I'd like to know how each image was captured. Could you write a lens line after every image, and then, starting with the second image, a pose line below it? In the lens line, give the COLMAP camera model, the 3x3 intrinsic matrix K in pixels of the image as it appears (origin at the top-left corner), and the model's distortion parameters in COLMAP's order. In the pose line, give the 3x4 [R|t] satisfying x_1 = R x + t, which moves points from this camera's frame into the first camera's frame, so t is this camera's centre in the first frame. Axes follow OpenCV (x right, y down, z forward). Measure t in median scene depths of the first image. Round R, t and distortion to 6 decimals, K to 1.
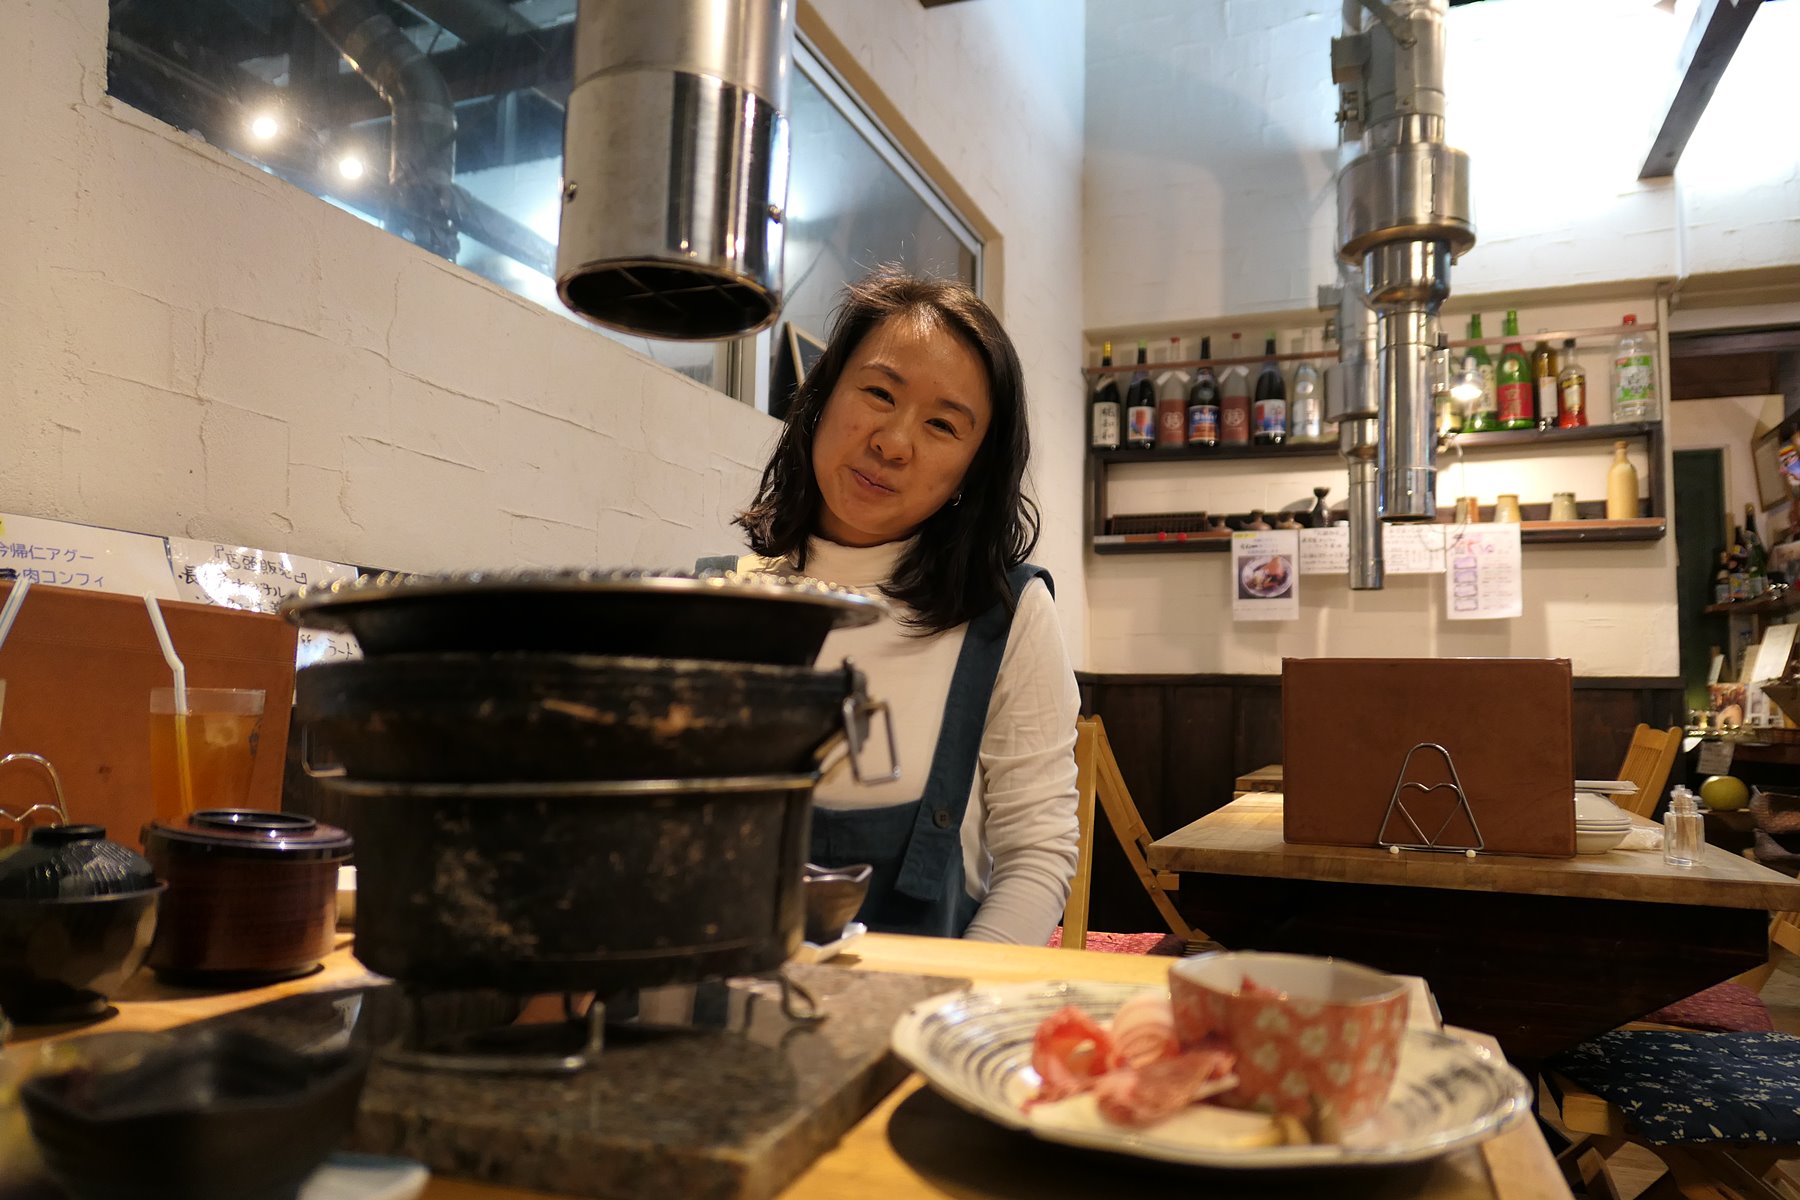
lens RADIAL K [[1264.5, 0, 892.9], [0, 1264.5, 602.6], [0, 0, 1]] dist [-0.021571, 0.004277]
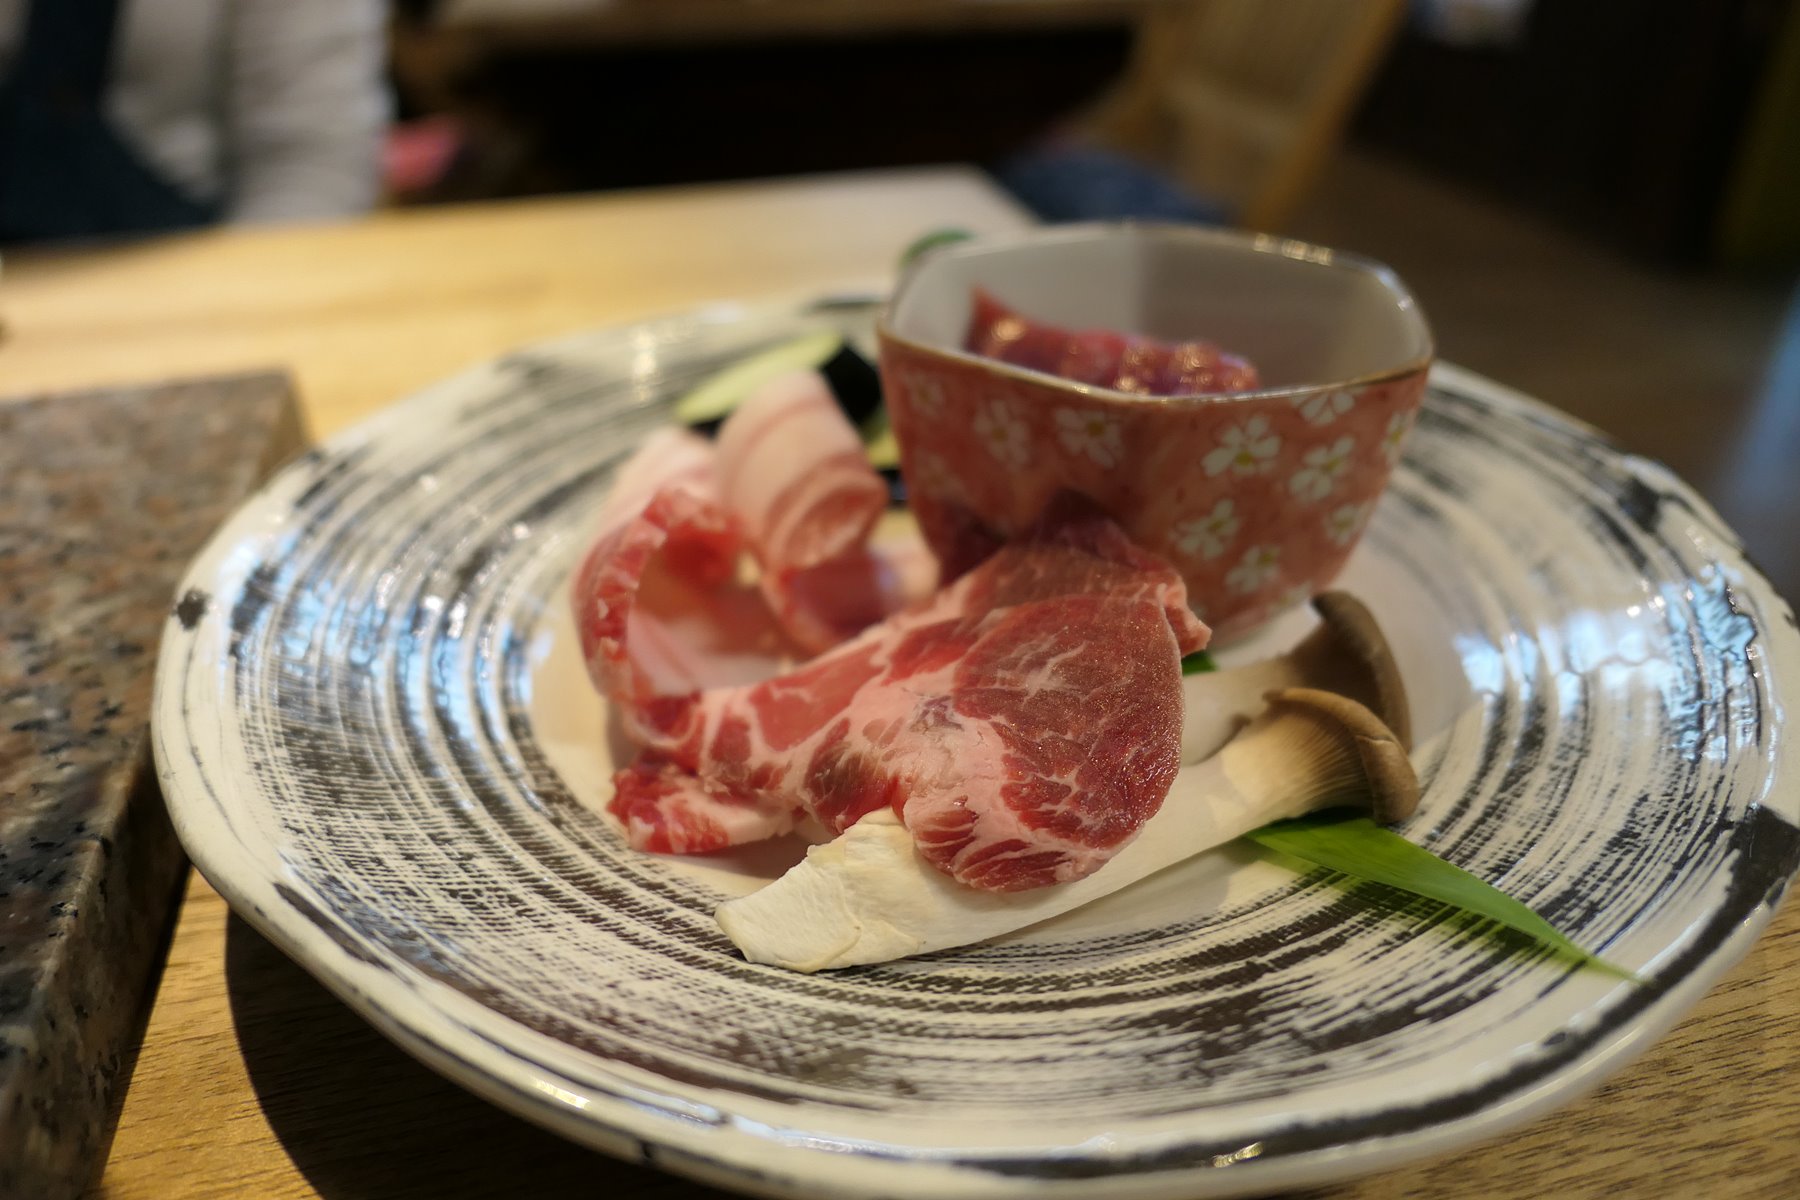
lens RADIAL K [[1264.5, 0, 902.9], [0, 1264.5, 604.4], [0, 0, 1]] dist [-0.021571, 0.004277]
pose [[0.839136, -0.313233, 0.444676, 0.006188], [-0.011869, 0.806796, 0.590711, 0.029953], [-0.543793, -0.500964, 0.673294, 0.161450]]
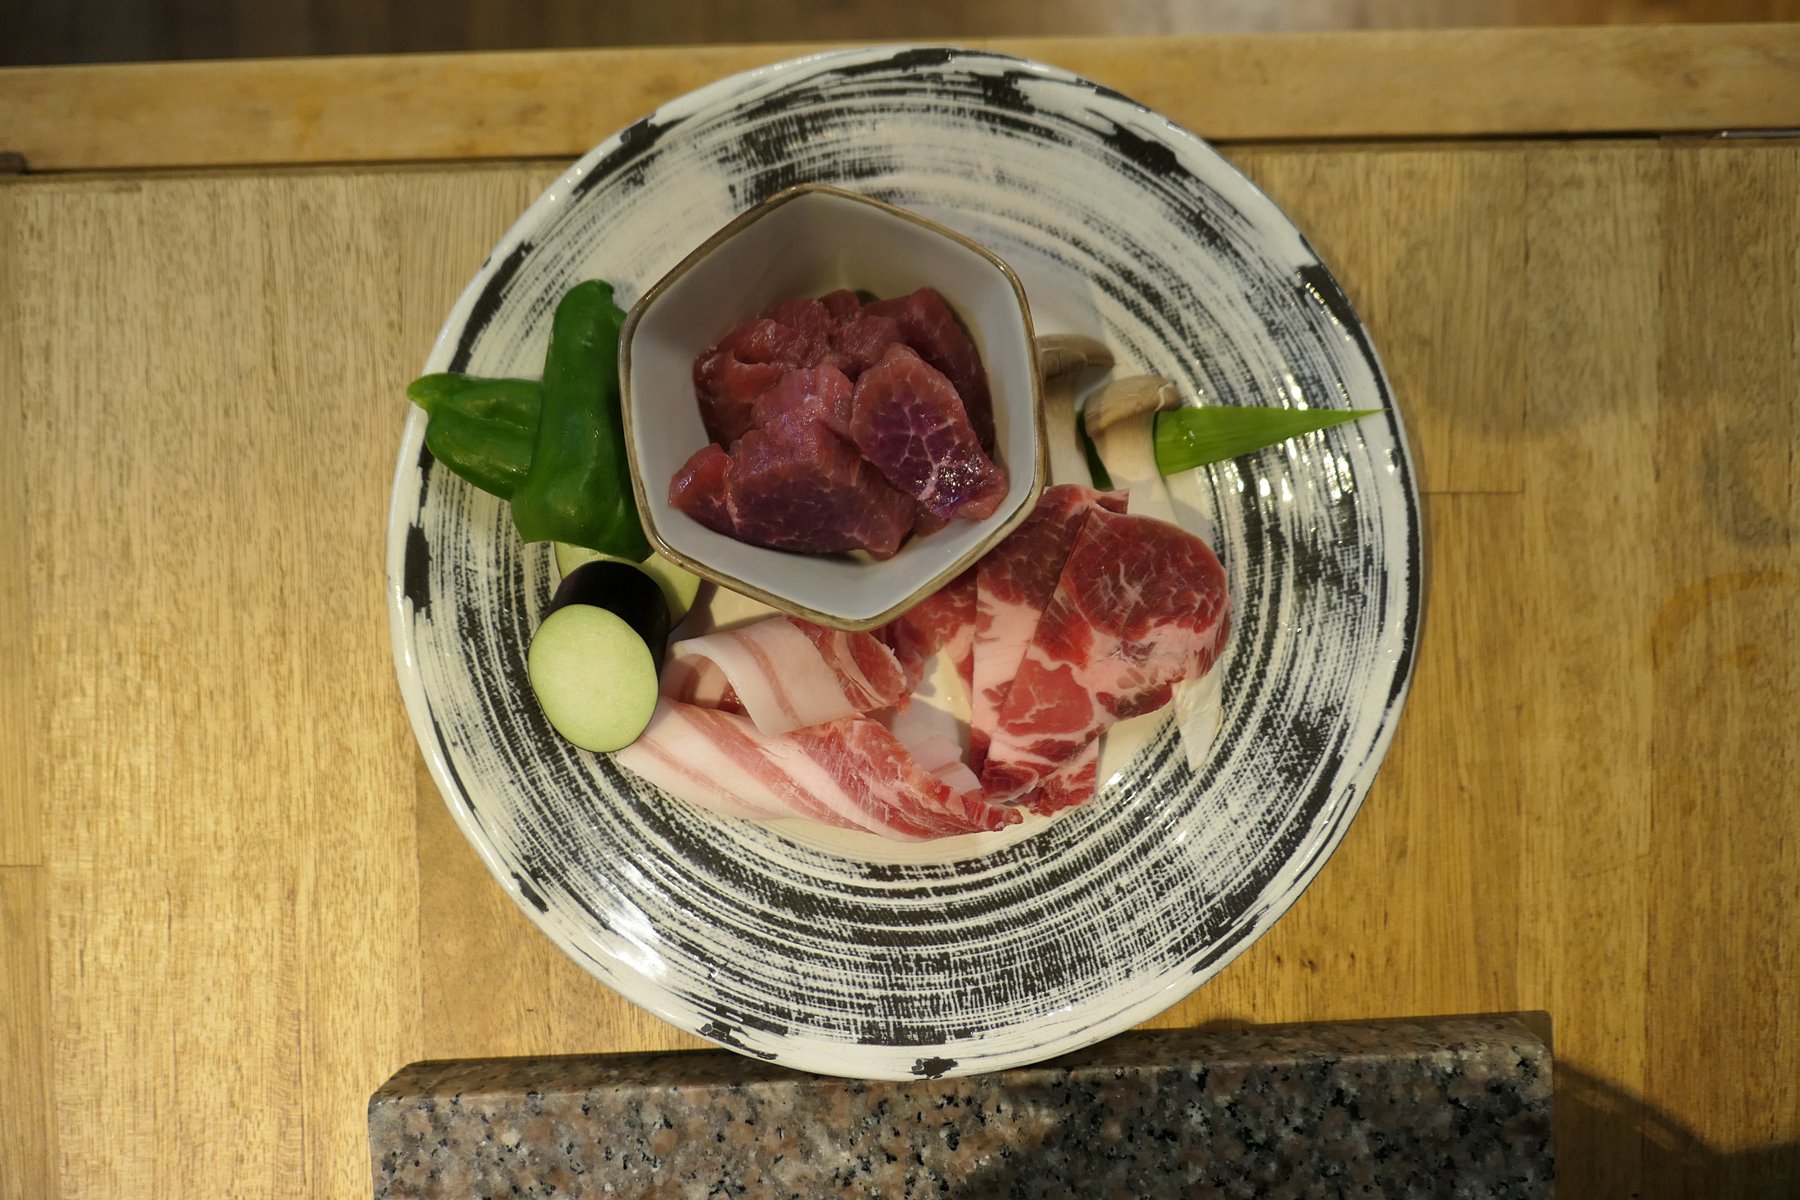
lens RADIAL K [[1264.5, 0, 909.0], [0, 1264.5, 605.4], [0, 0, 1]] dist [-0.021571, 0.004277]
pose [[-0.347599, -0.935248, -0.066977, 0.059304], [-0.079599, -0.041740, 0.995953, -0.052421], [-0.934258, 0.351524, -0.059936, 0.233845]]
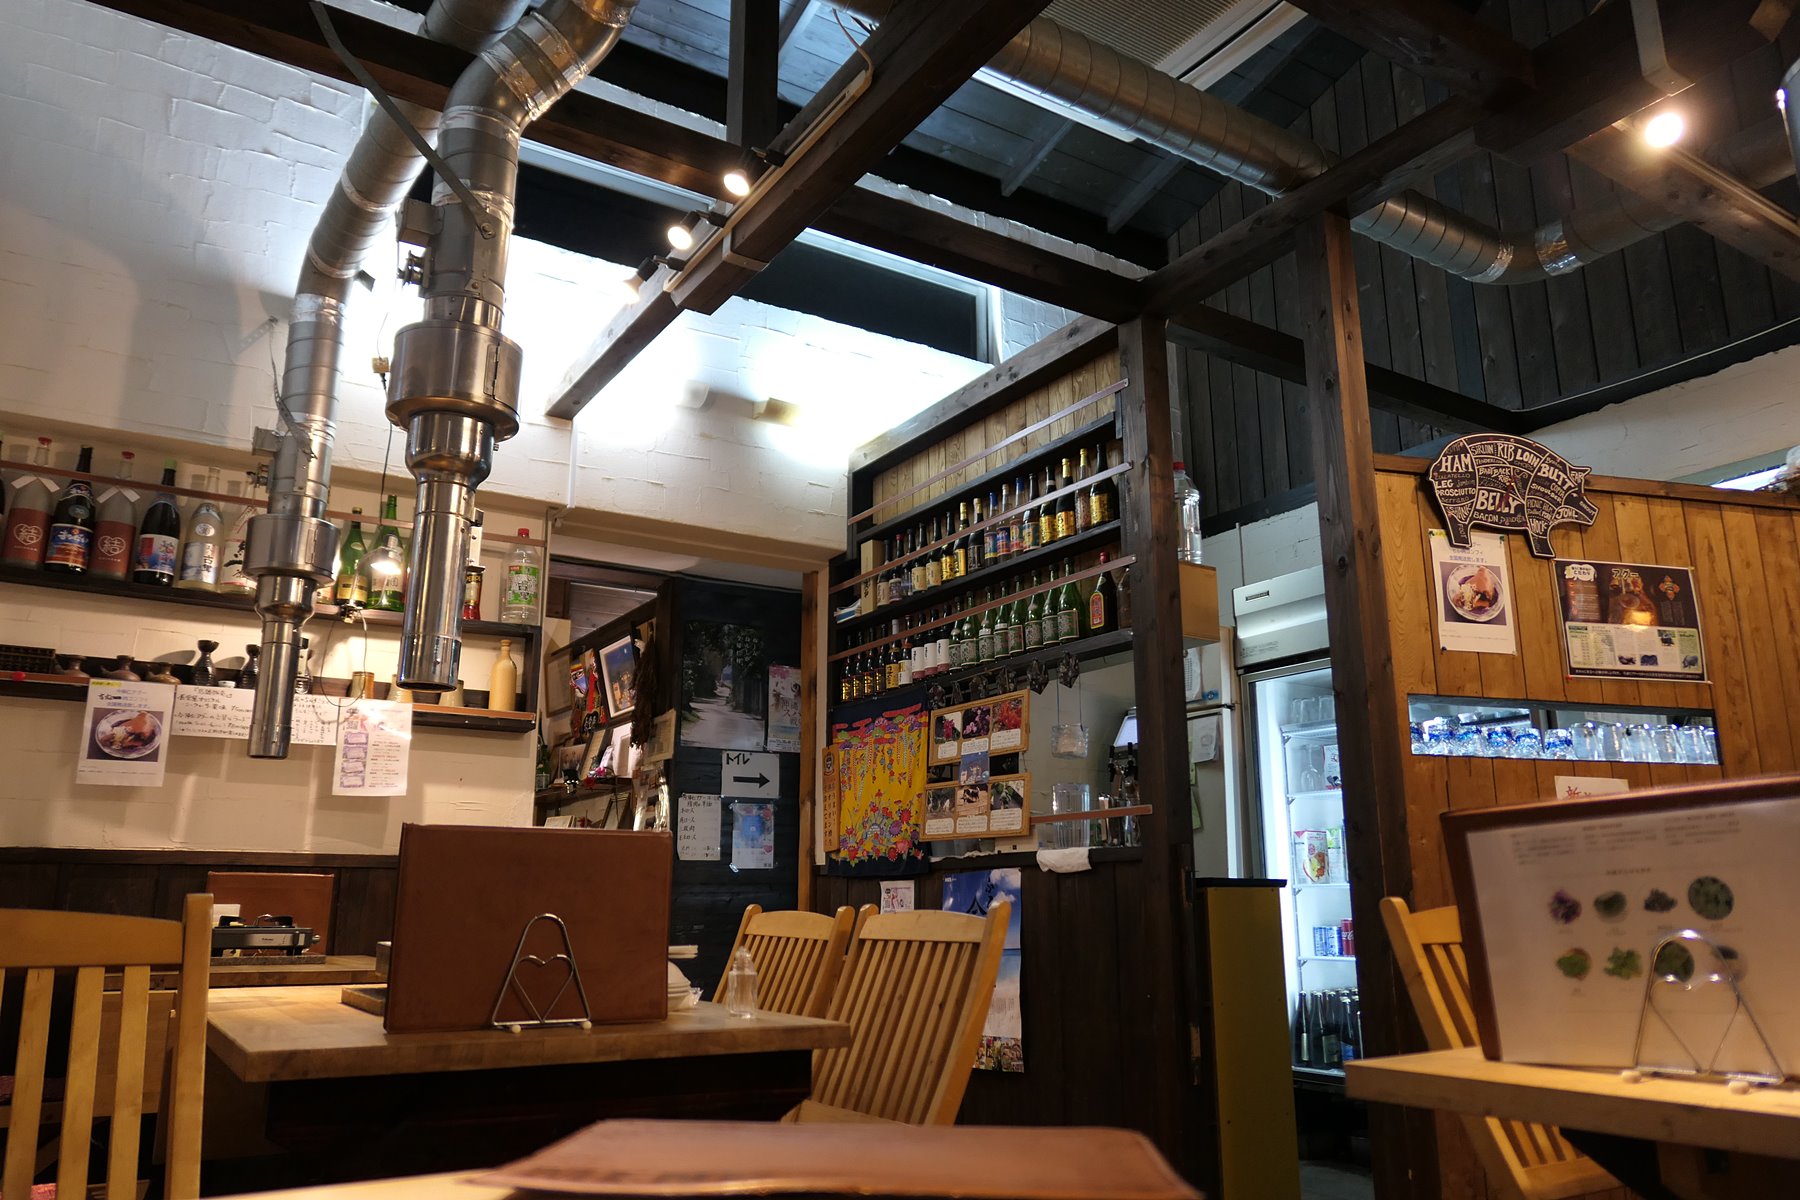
lens RADIAL K [[1264.5, 0, 905.1], [0, 1264.5, 606.2], [0, 0, 1]] dist [-0.021571, 0.004277]
pose [[0.584381, 0.168182, 0.793860, -0.161323], [-0.053683, 0.984157, -0.168980, 0.017567], [-0.809702, 0.056132, 0.584151, 0.123045]]
